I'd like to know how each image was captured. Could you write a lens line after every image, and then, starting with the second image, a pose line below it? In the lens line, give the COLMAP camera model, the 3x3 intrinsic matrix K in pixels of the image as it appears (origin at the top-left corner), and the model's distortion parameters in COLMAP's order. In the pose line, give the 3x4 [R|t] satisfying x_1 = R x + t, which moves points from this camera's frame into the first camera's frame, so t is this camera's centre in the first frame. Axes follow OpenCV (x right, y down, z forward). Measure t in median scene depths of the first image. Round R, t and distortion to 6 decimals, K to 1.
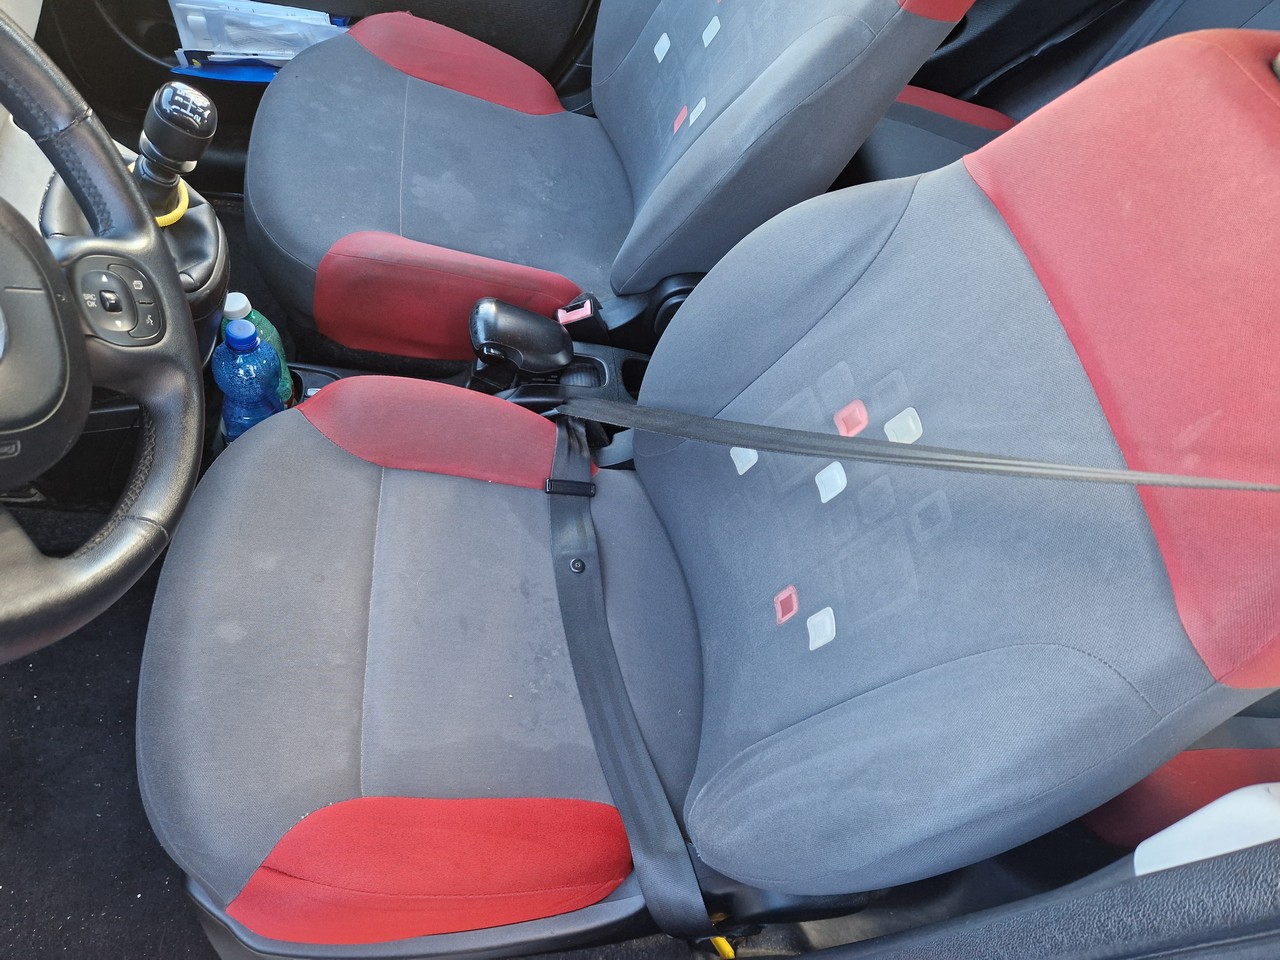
lens RADIAL K [[854.3, 0, 631.3], [0, 854.3, 496.9], [0, 0, 1]] dist [0.056643, -0.050846]
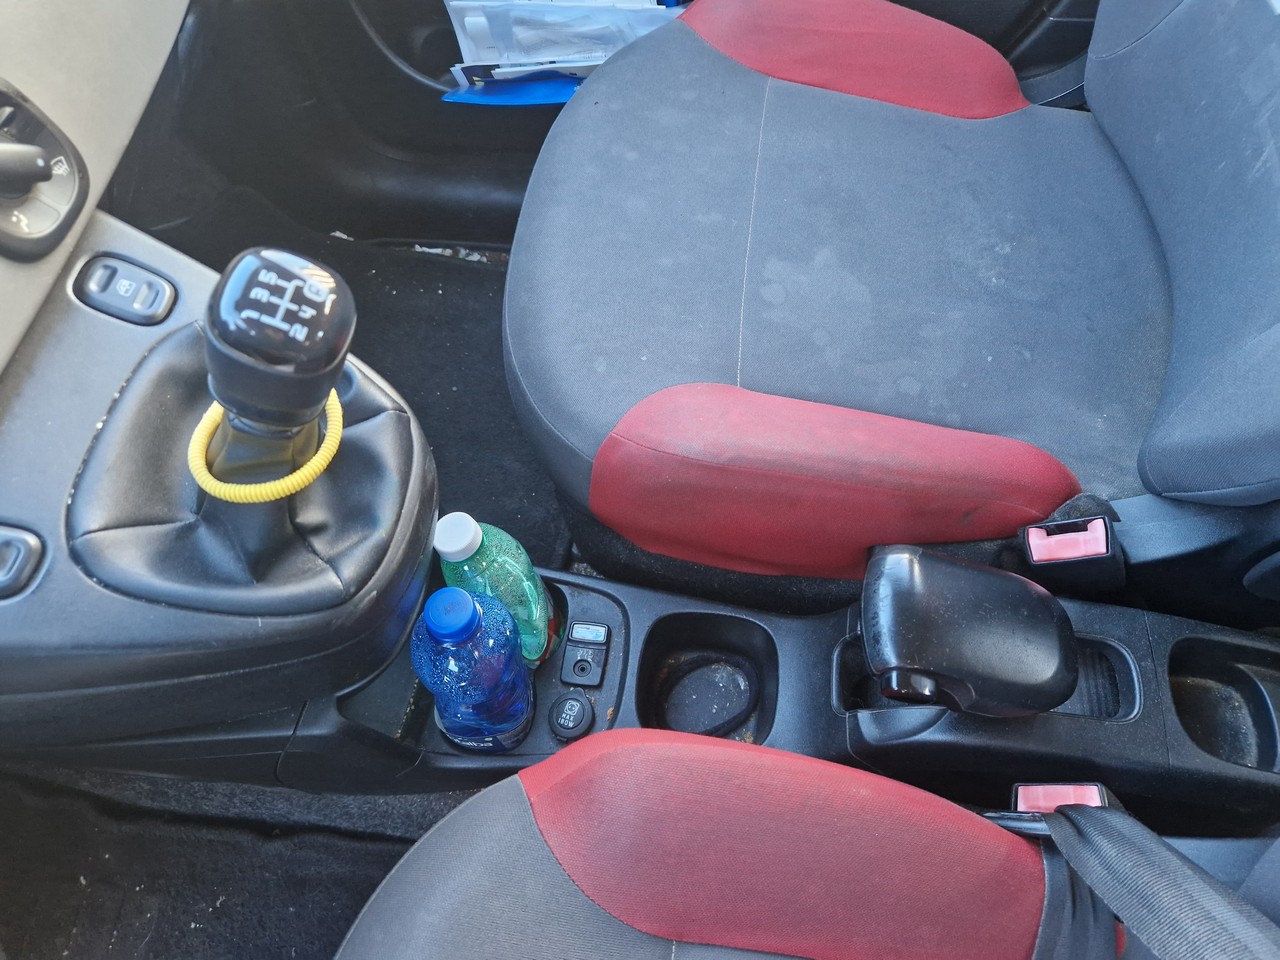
lens RADIAL K [[860.6, 0, 631.2], [0, 860.6, 472.9], [0, 0, 1]] dist [0.065332, -0.063773]
pose [[0.934127, 0.072505, -0.349498, -0.157119], [-0.059561, 0.997086, 0.047659, -0.322470], [0.351935, -0.023703, 0.935724, 0.531553]]
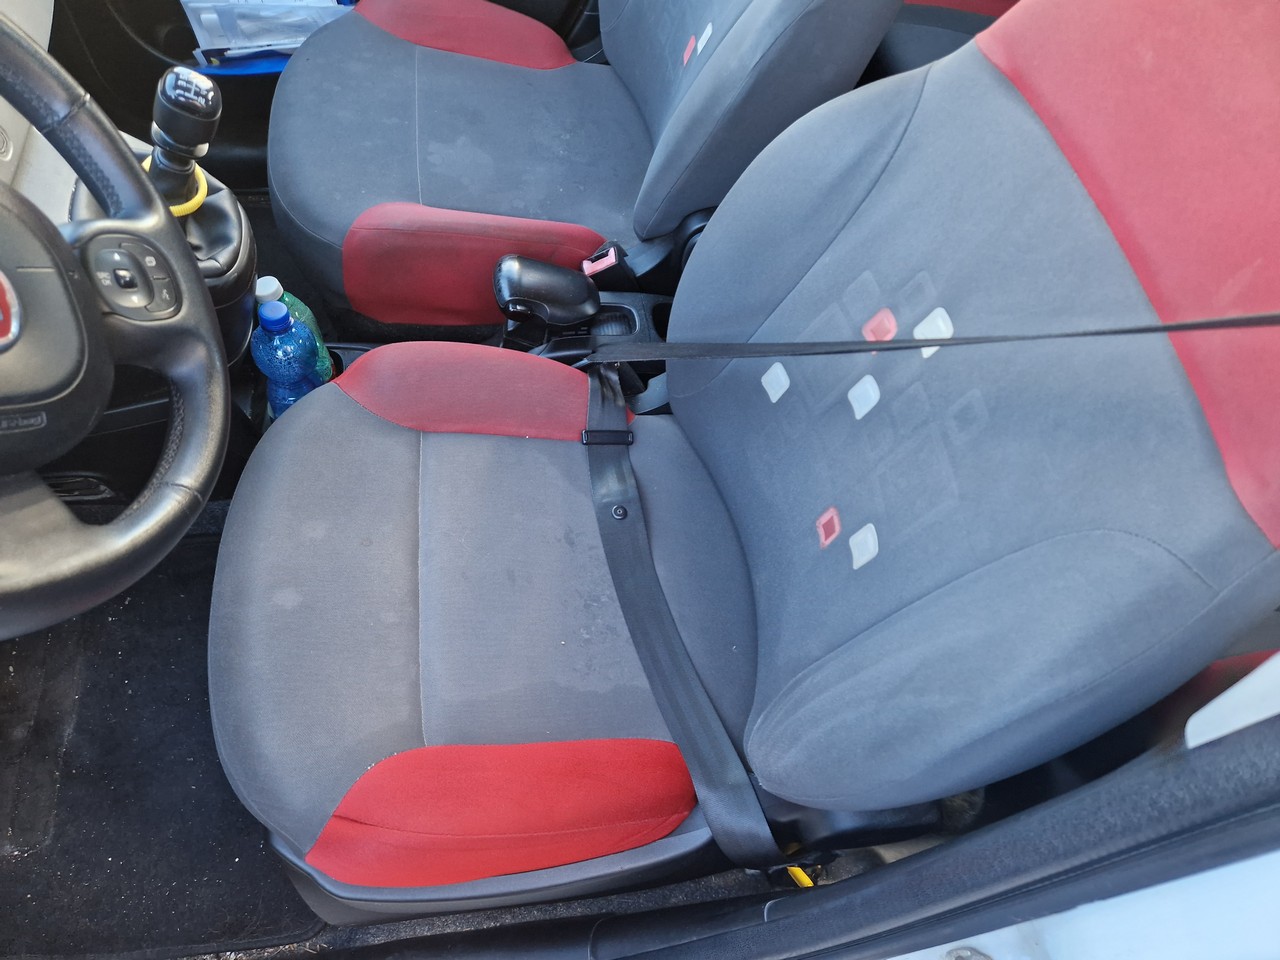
lens RADIAL K [[854.3, 0, 631.3], [0, 854.3, 496.9], [0, 0, 1]] dist [0.056643, -0.050846]
pose [[0.992462, -0.089283, -0.083951, 0.035772], [0.092117, 0.995281, 0.030512, 0.033902], [0.080831, -0.038016, 0.996003, 0.007127]]
